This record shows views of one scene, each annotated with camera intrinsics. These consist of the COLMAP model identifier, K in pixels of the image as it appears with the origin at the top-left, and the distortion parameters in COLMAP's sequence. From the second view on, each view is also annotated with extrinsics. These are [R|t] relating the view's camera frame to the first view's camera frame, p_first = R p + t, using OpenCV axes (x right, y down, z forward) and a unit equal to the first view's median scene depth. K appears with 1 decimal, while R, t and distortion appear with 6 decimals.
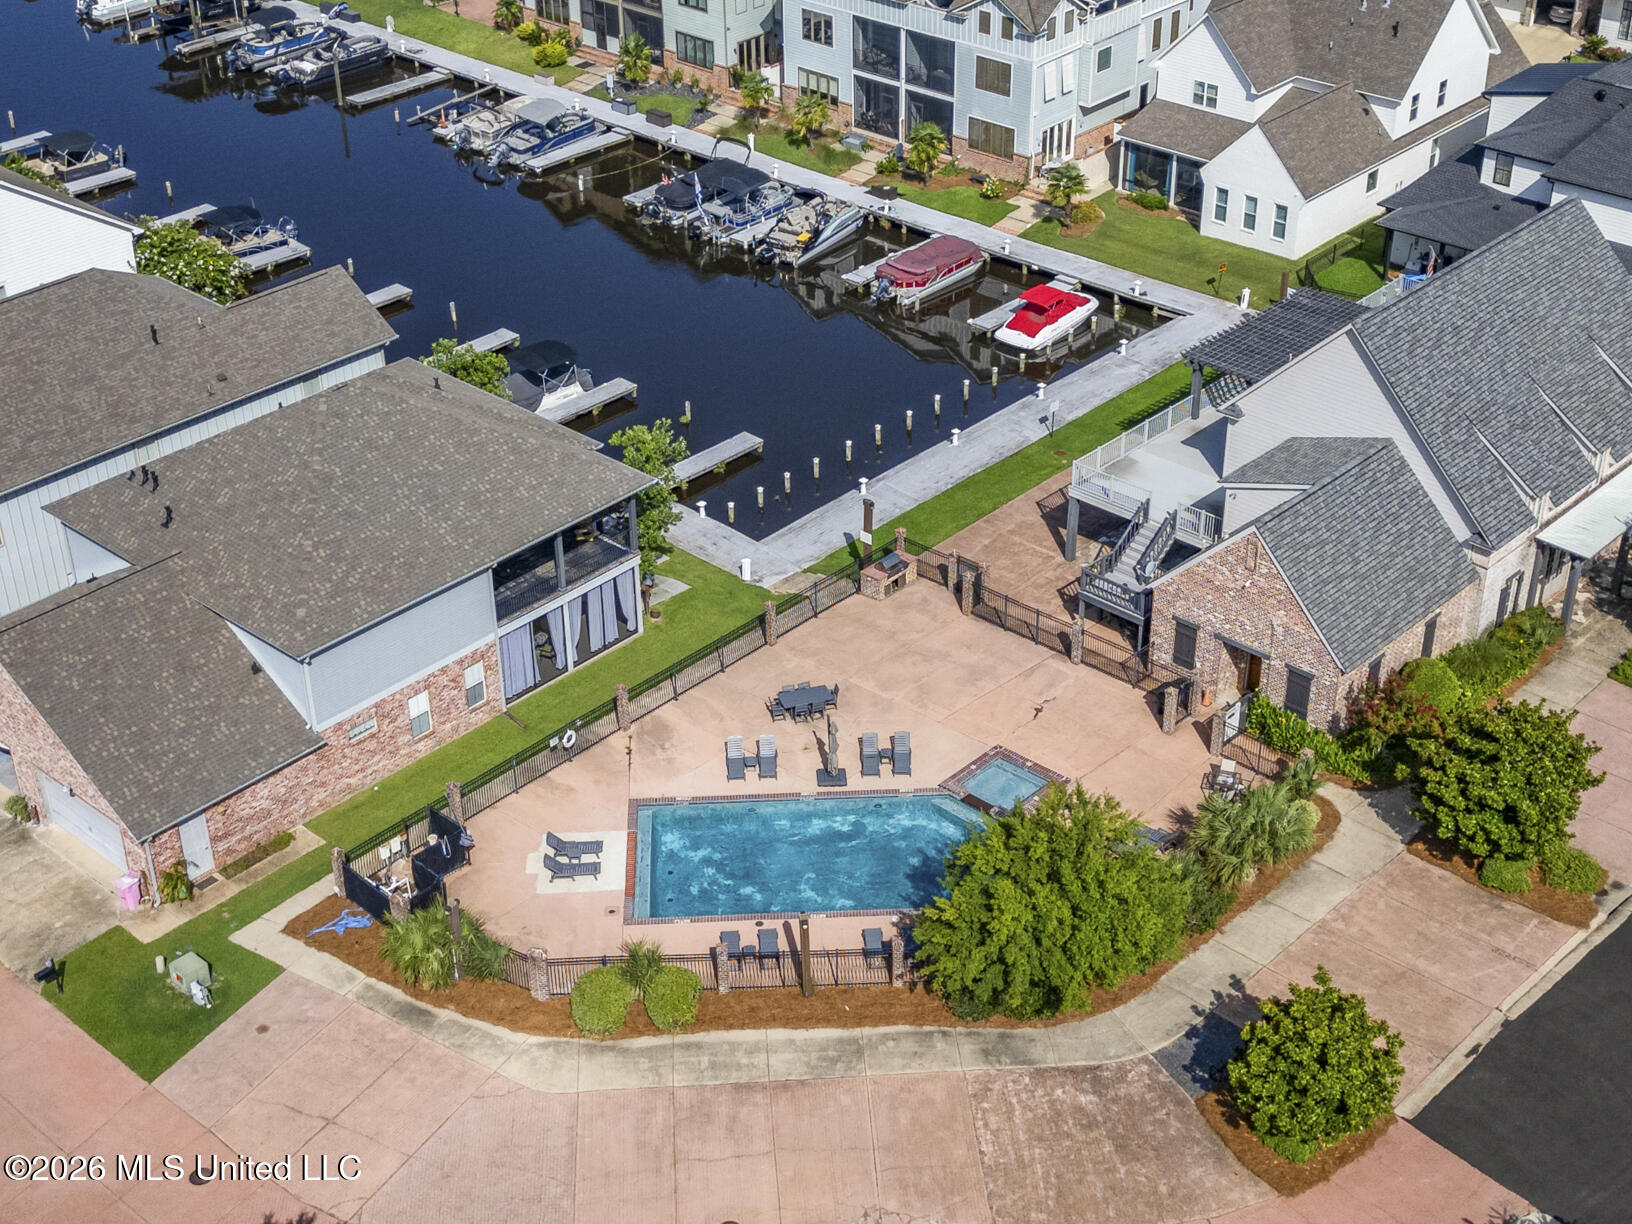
lens RADIAL K [[2267.0, 0, 809.1], [0, 2267.0, 613.2], [0, 0, 1]] dist [0.193544, -0.575784]
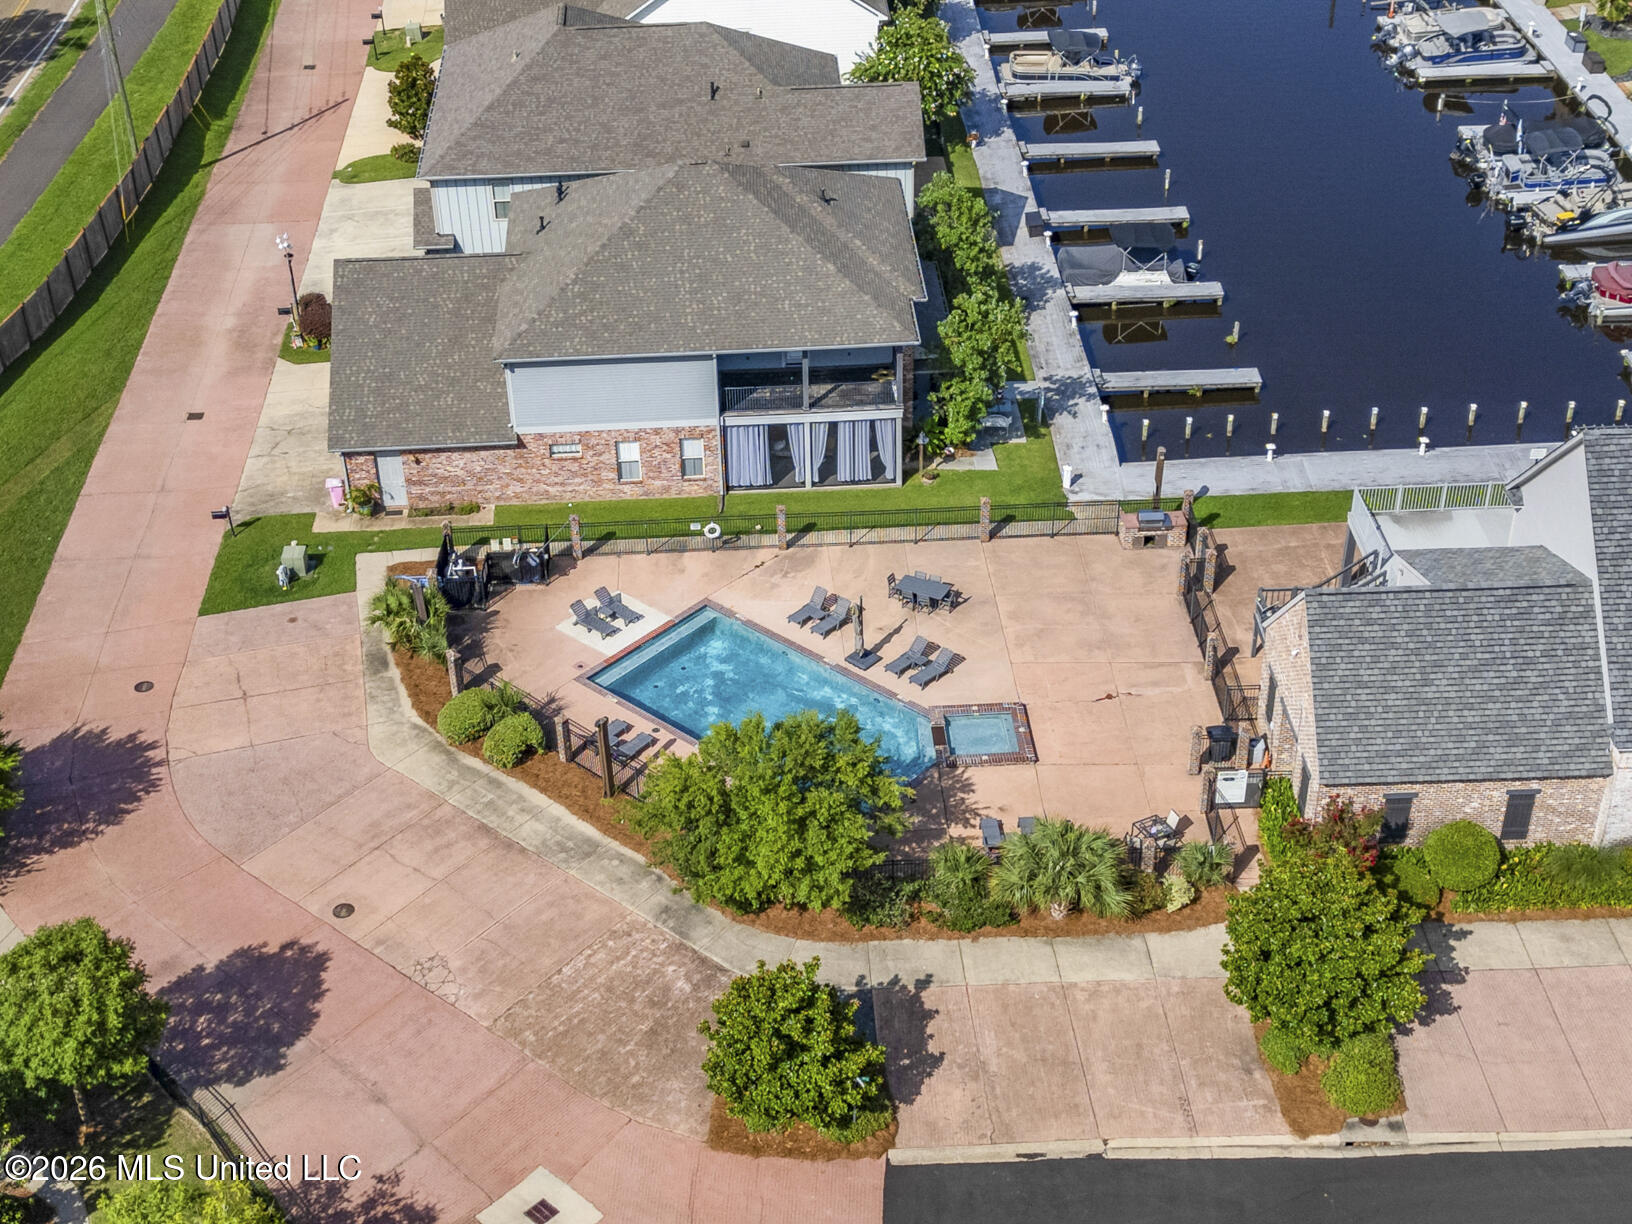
lens RADIAL K [[2267.0, 0, 809.1], [0, 2267.0, 613.2], [0, 0, 1]] dist [0.193544, -0.575784]
pose [[0.717706, 0.394486, -0.573828, 0.537732], [-0.359247, 0.915684, 0.180177, -0.114532], [0.596523, 0.076832, 0.798910, 0.160415]]
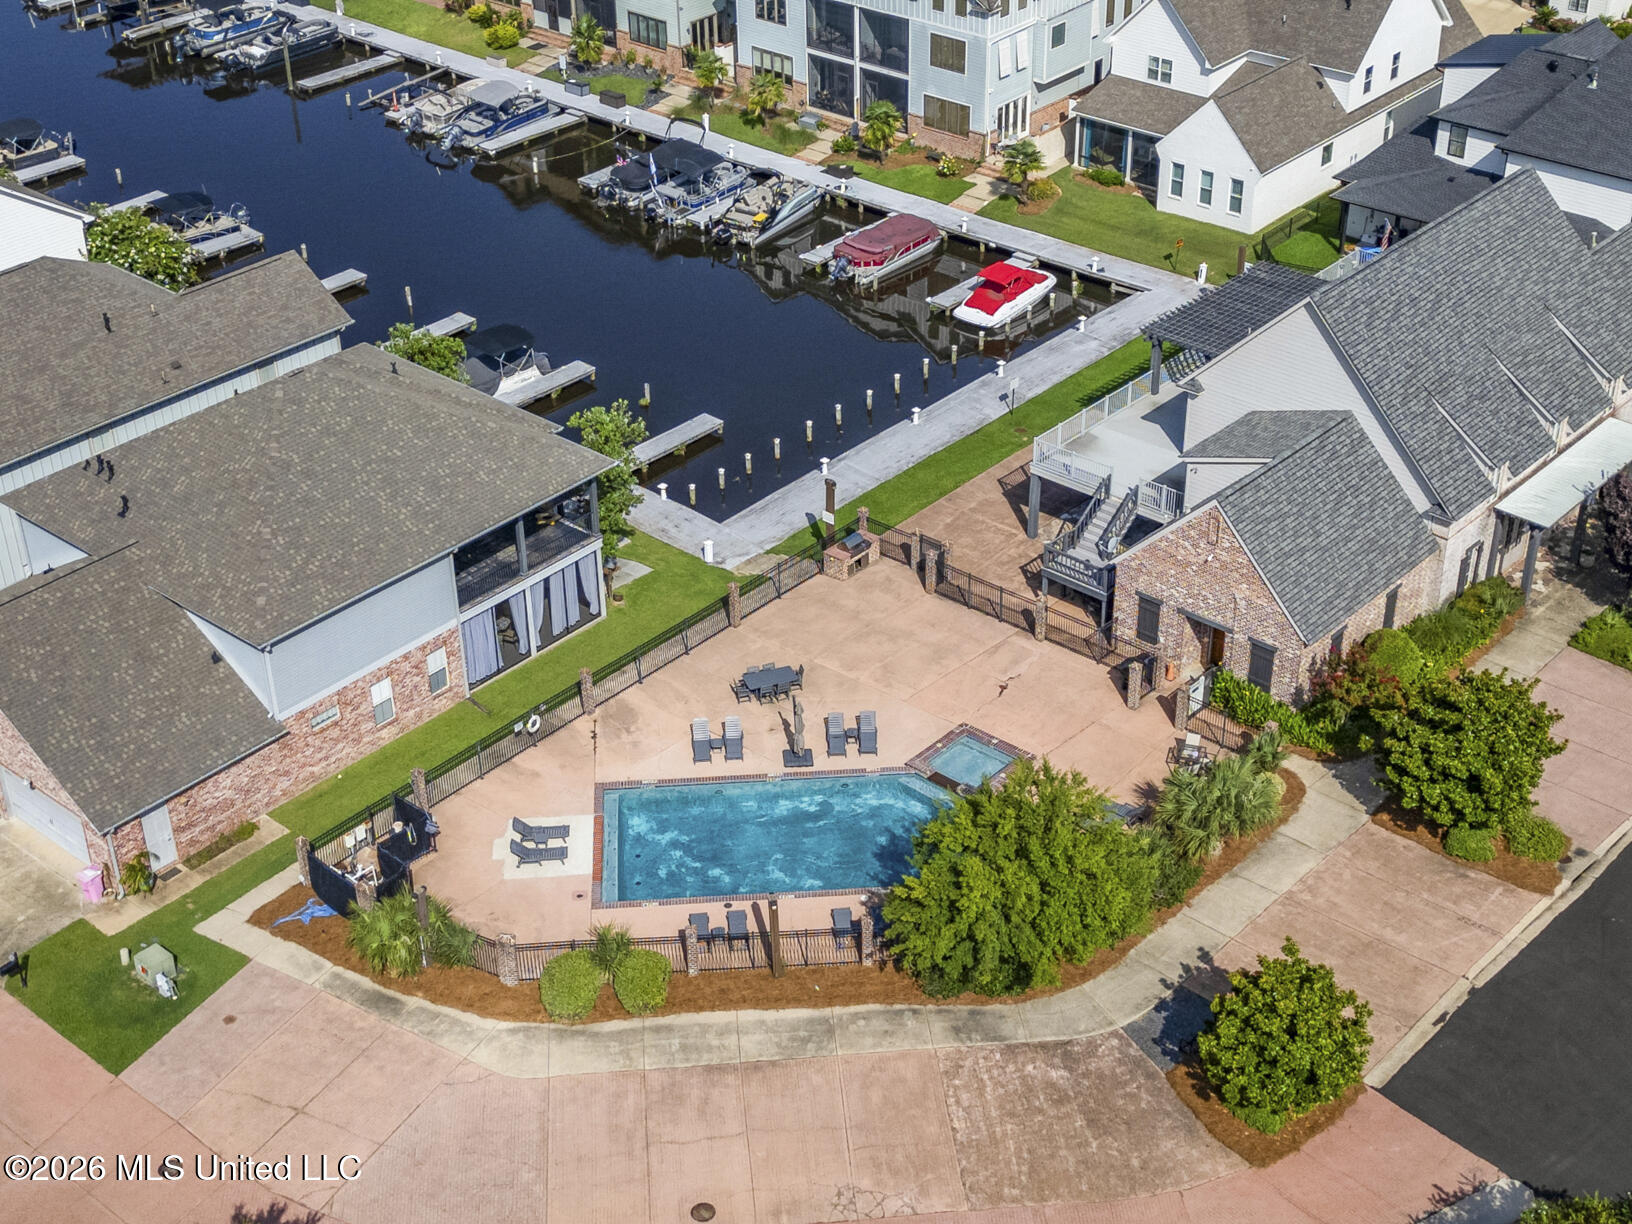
lens RADIAL K [[2267.0, 0, 809.1], [0, 2267.0, 613.2], [0, 0, 1]] dist [0.193544, -0.575784]
pose [[0.999736, -0.015083, 0.017306, -0.001392], [0.014946, 0.999856, 0.008018, 0.000673], [-0.017424, -0.007757, 0.999818, 0.001965]]
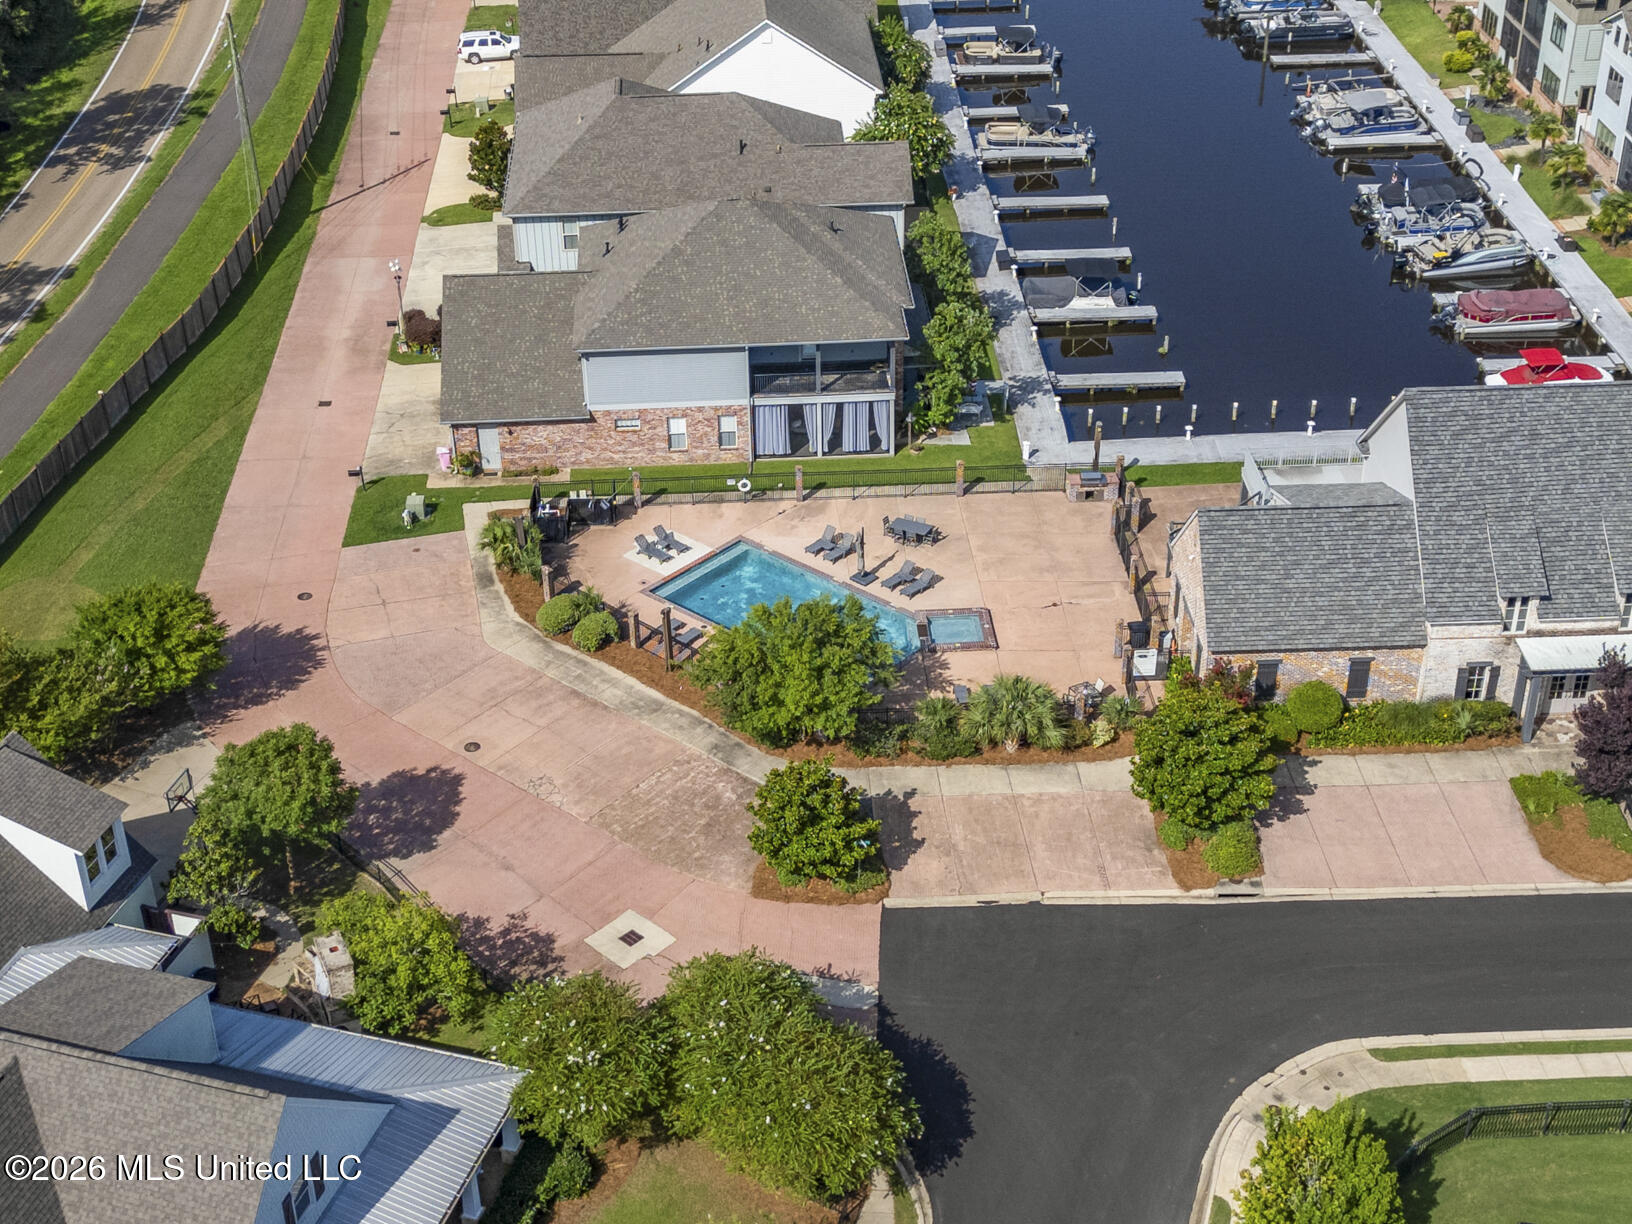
lens RADIAL K [[2267.0, 0, 809.1], [0, 2267.0, 613.2], [0, 0, 1]] dist [0.193544, -0.575784]
pose [[0.718911, 0.373791, -0.586044, 0.718834], [-0.363344, 0.920831, 0.141604, -0.077848], [0.592577, 0.111135, 0.797810, -0.056062]]
